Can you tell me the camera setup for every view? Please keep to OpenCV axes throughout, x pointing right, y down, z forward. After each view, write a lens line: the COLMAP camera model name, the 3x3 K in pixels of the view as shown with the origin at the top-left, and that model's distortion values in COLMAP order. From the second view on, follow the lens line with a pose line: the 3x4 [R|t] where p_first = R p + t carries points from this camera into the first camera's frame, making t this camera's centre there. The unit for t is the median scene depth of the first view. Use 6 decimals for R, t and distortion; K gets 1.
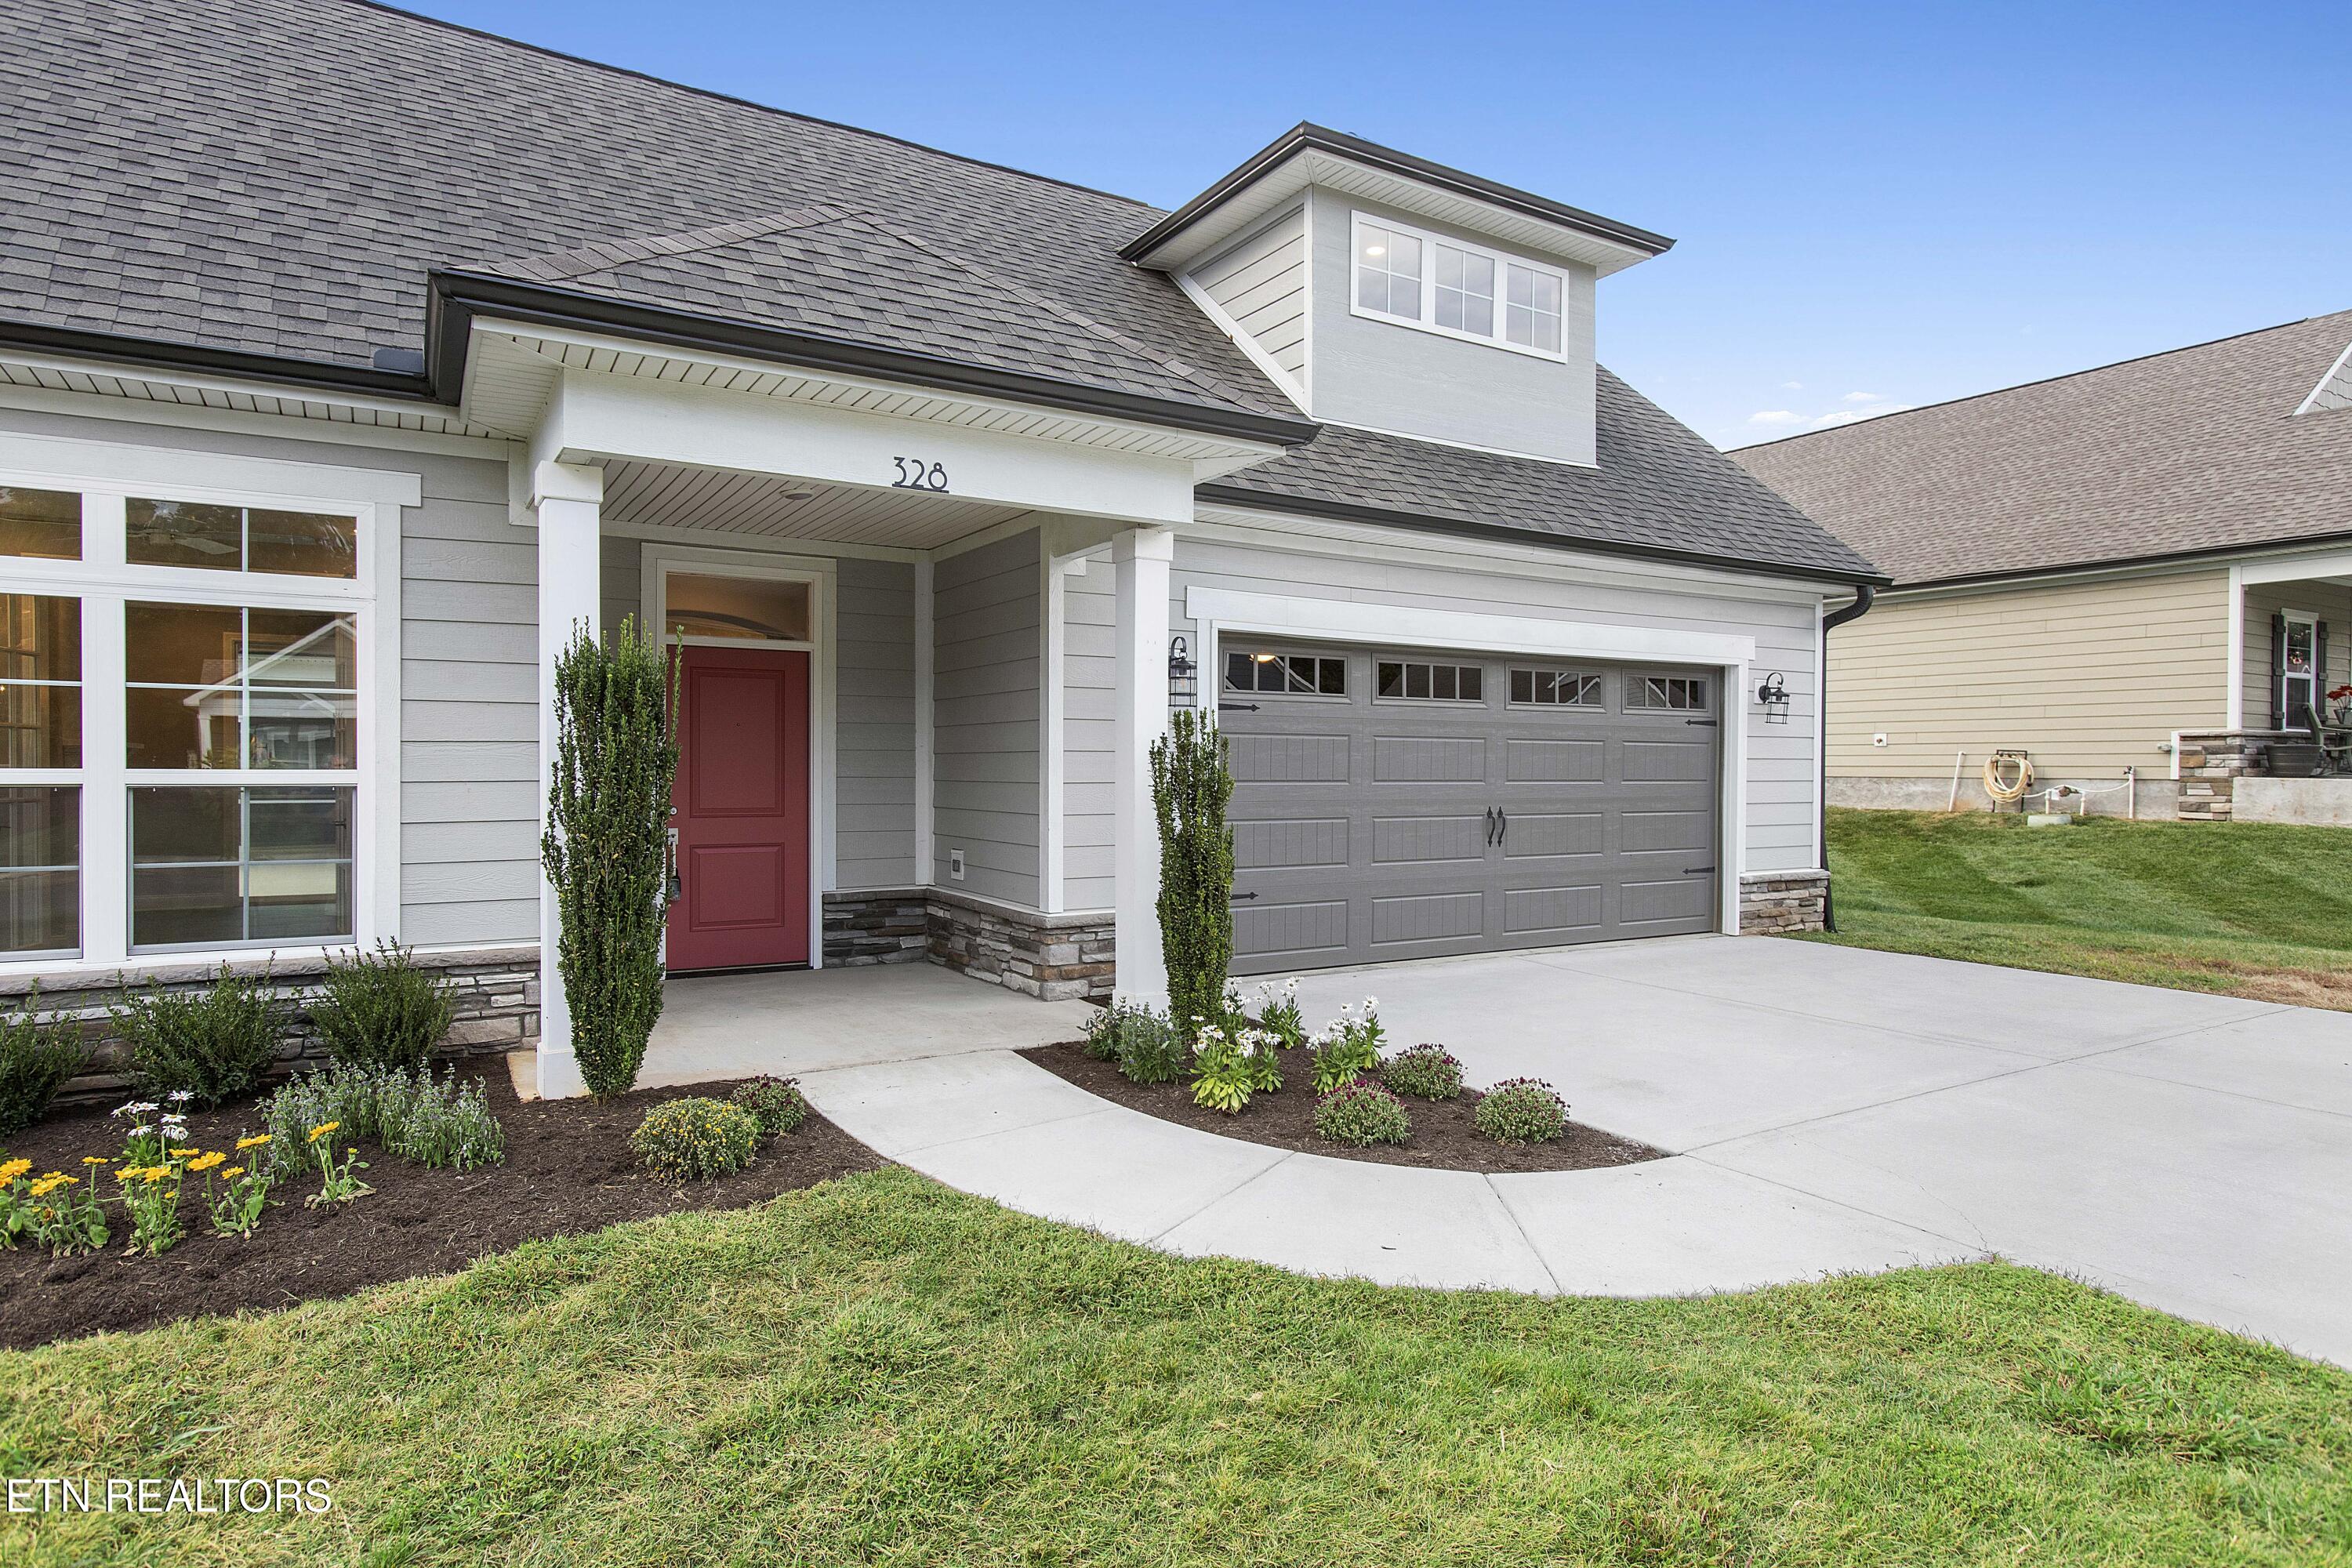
lens RADIAL K [[1395.9, 0, 1137.8], [0, 1395.9, 794.1], [0, 0, 1]] dist [-0.001935, -0.000336]
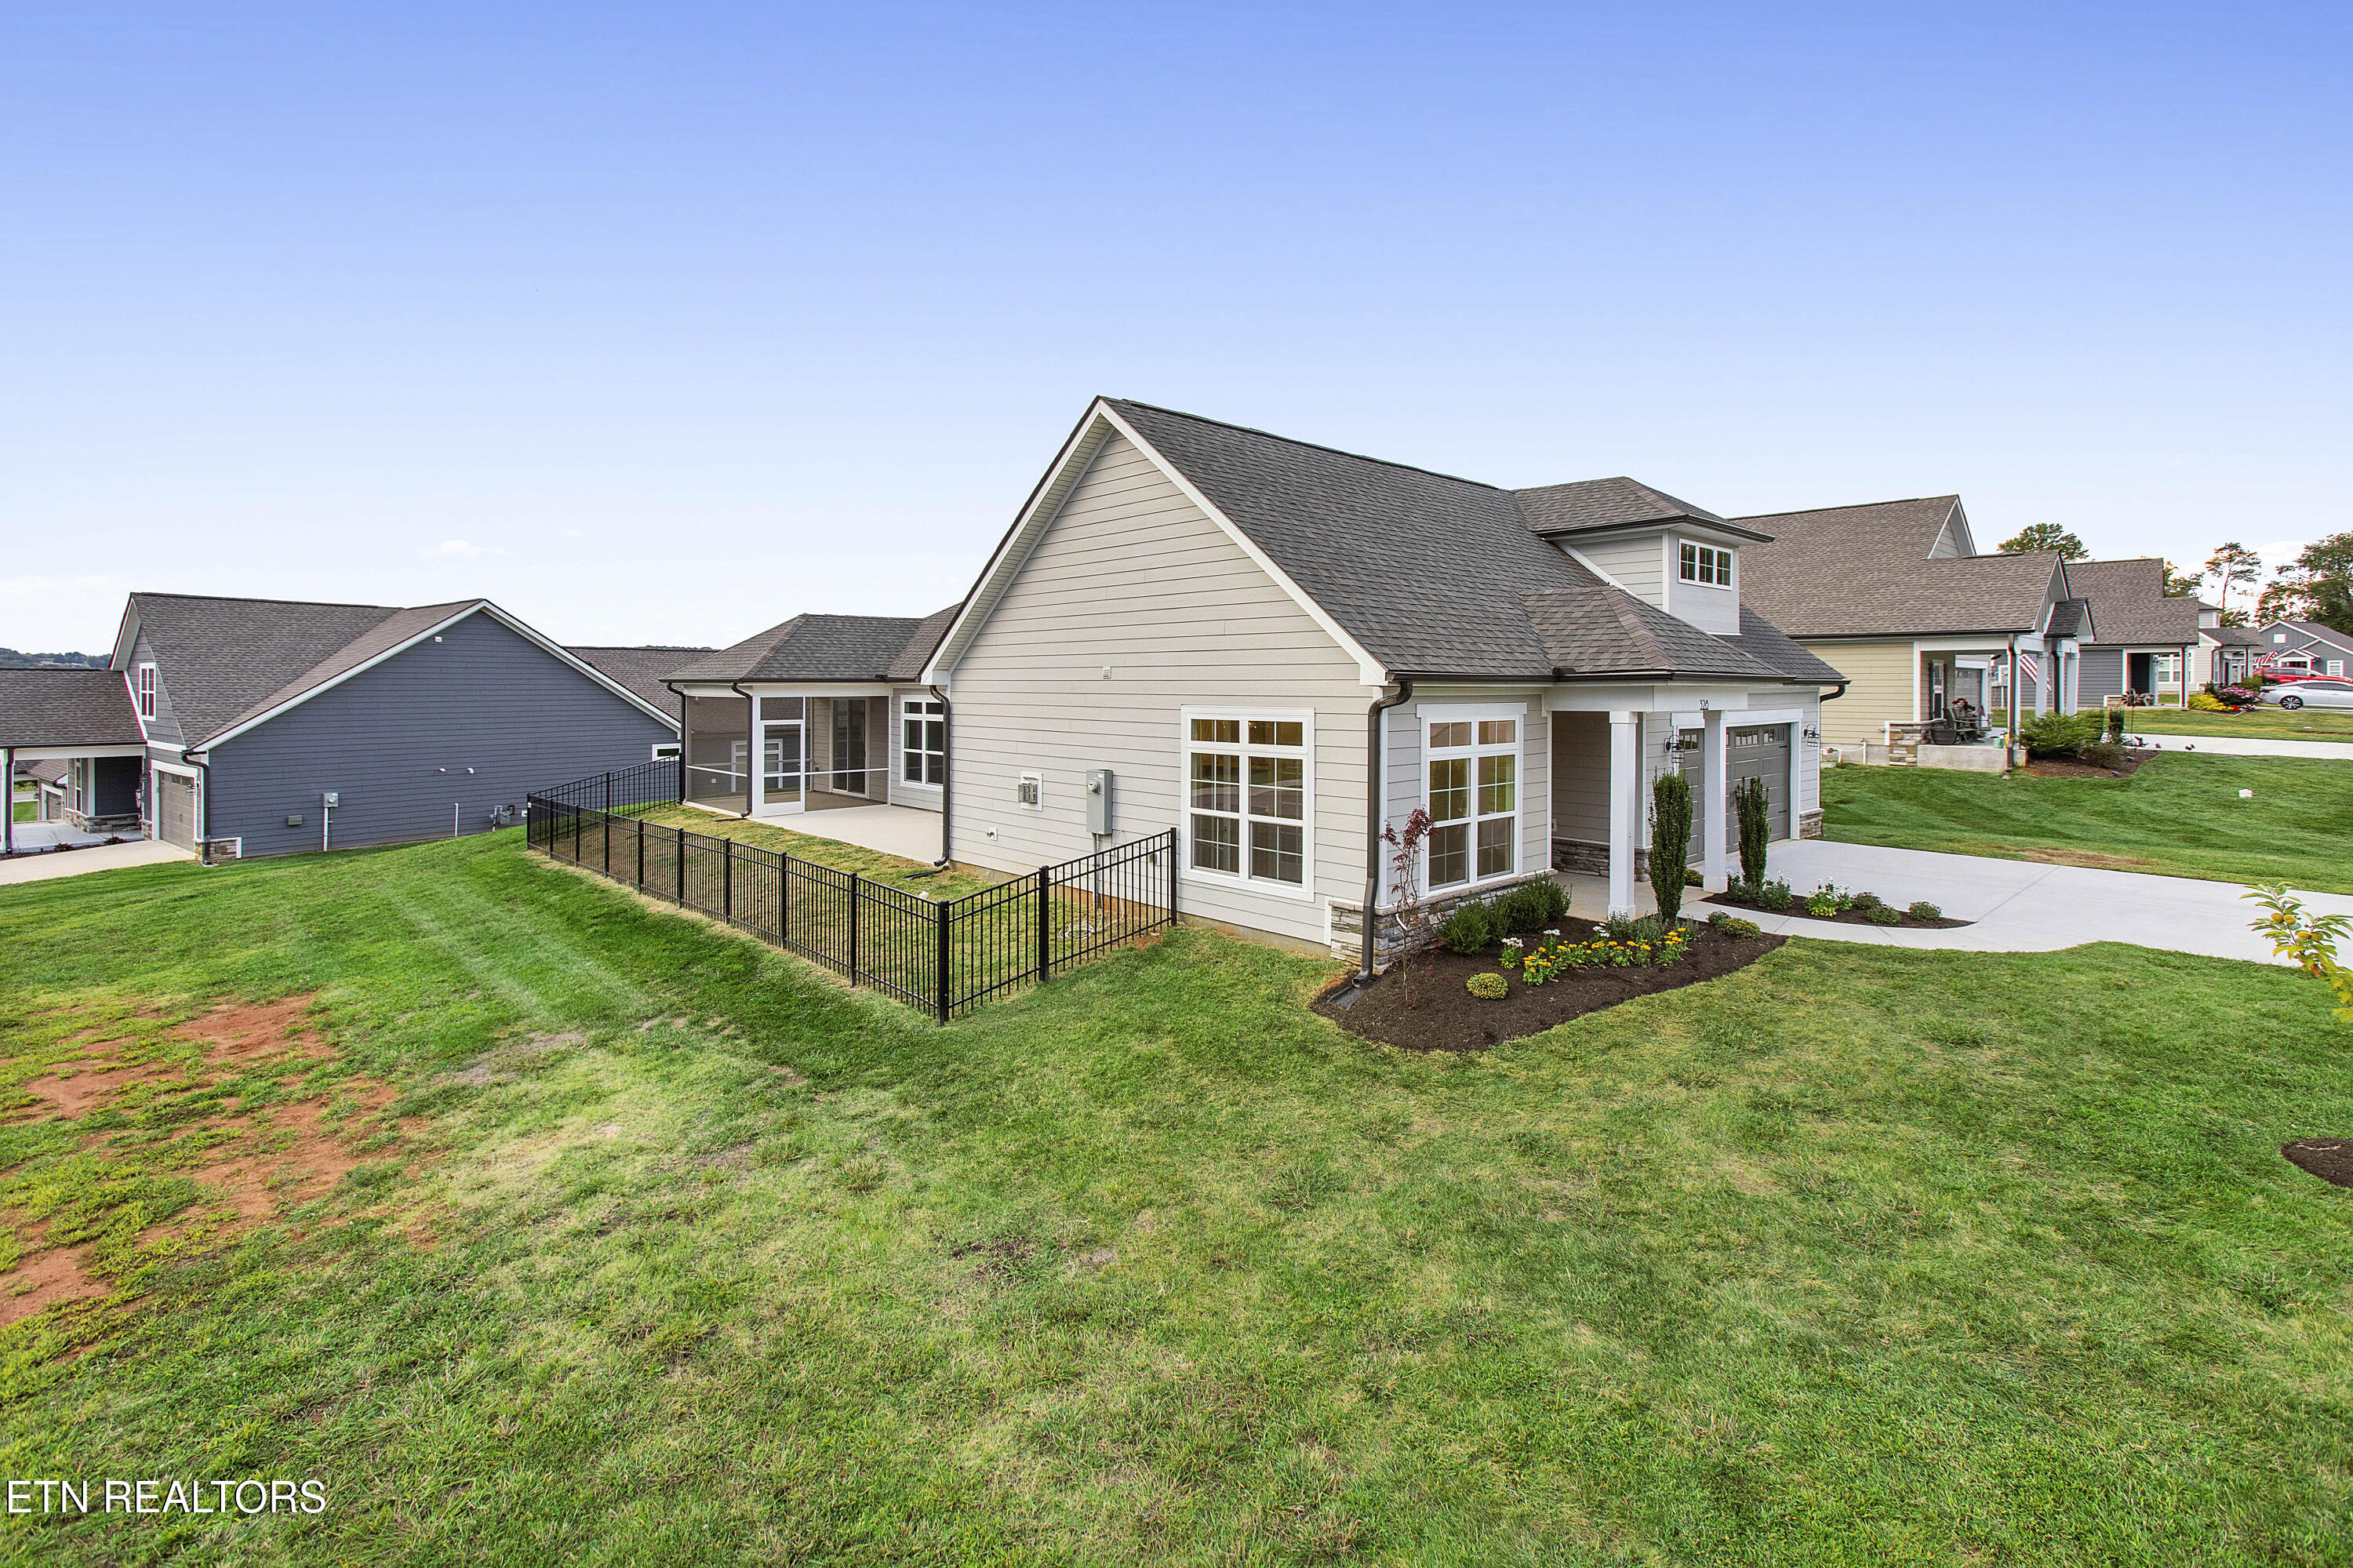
lens RADIAL K [[1097.2, 0, 1157.5], [0, 1097.2, 706.1], [0, 0, 1]] dist [0.002807, 0.001044]
pose [[0.982499, -0.014289, 0.185719, -0.947195], [0.014509, 0.999895, 0.000177, -0.134759], [-0.185702, 0.002521, 0.982603, -0.584226]]
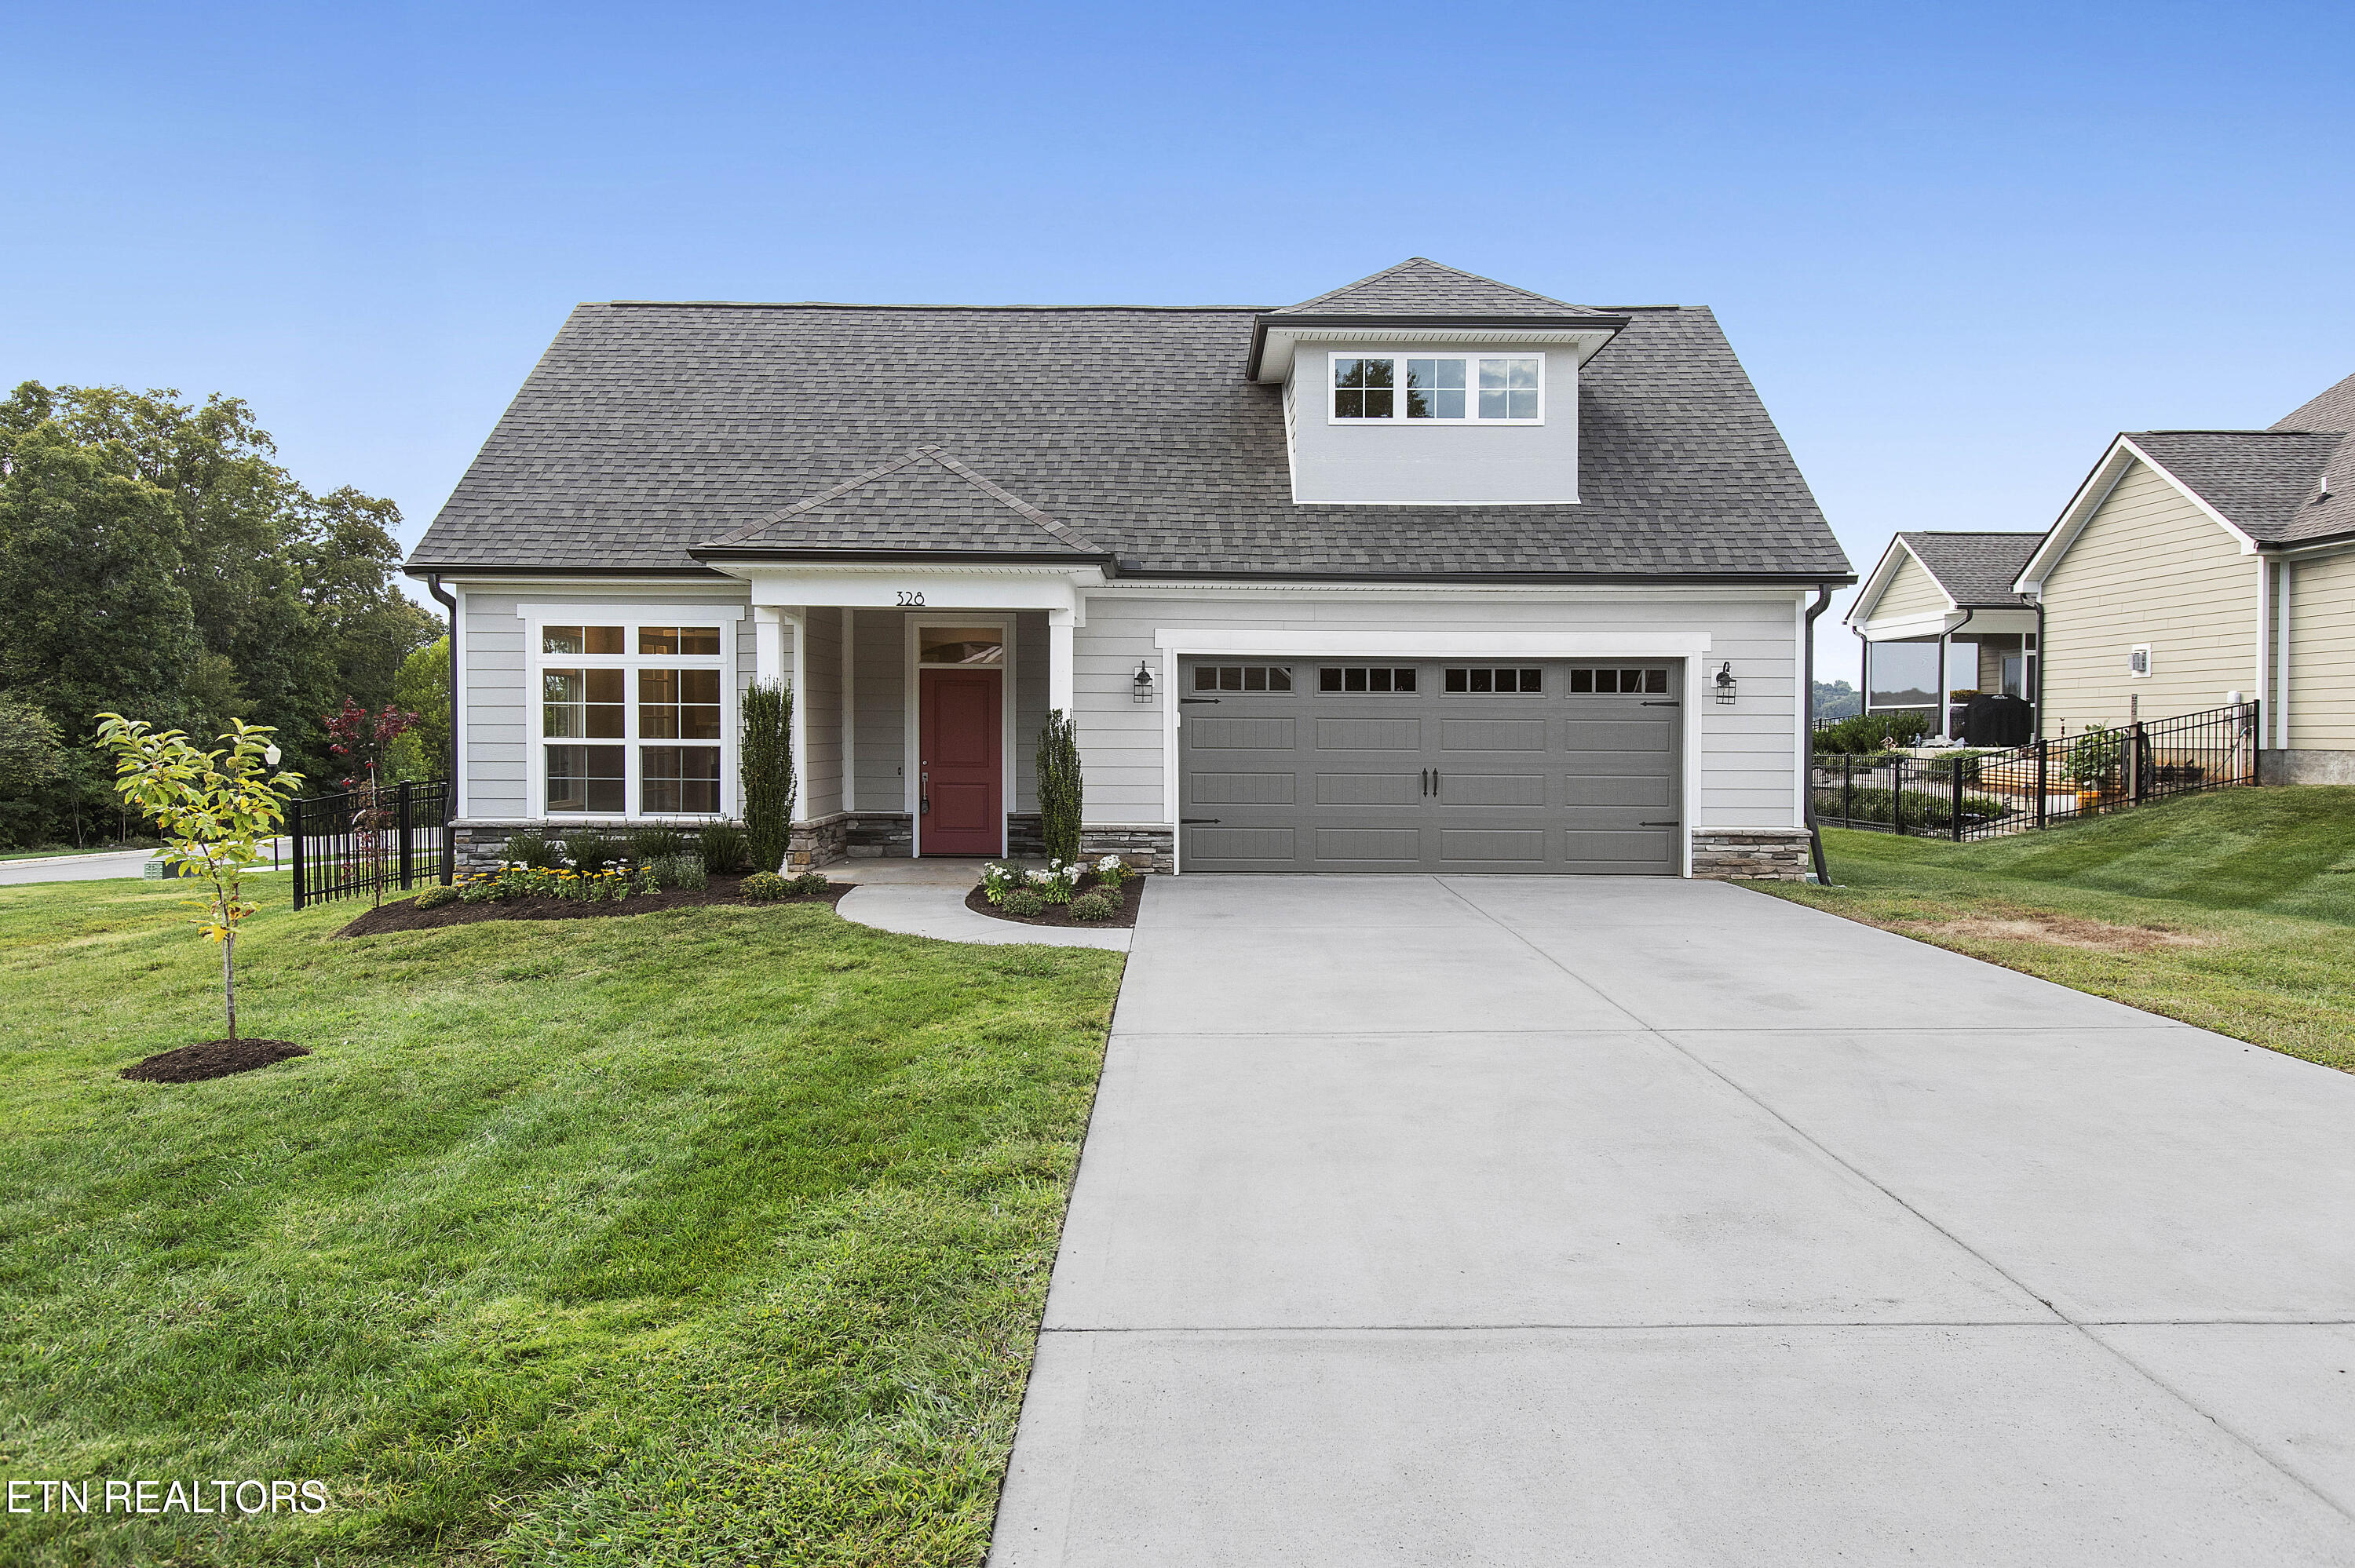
lens RADIAL K [[1648.8, 0, 1052.5], [0, 1648.8, 785.3], [0, 0, 1]] dist [0.029431, -0.000004]
pose [[0.826275, 0.019212, -0.562939, 0.791264], [-0.013524, 0.999807, 0.014271, 0.006930], [0.563104, -0.004178, 0.826375, -0.516097]]
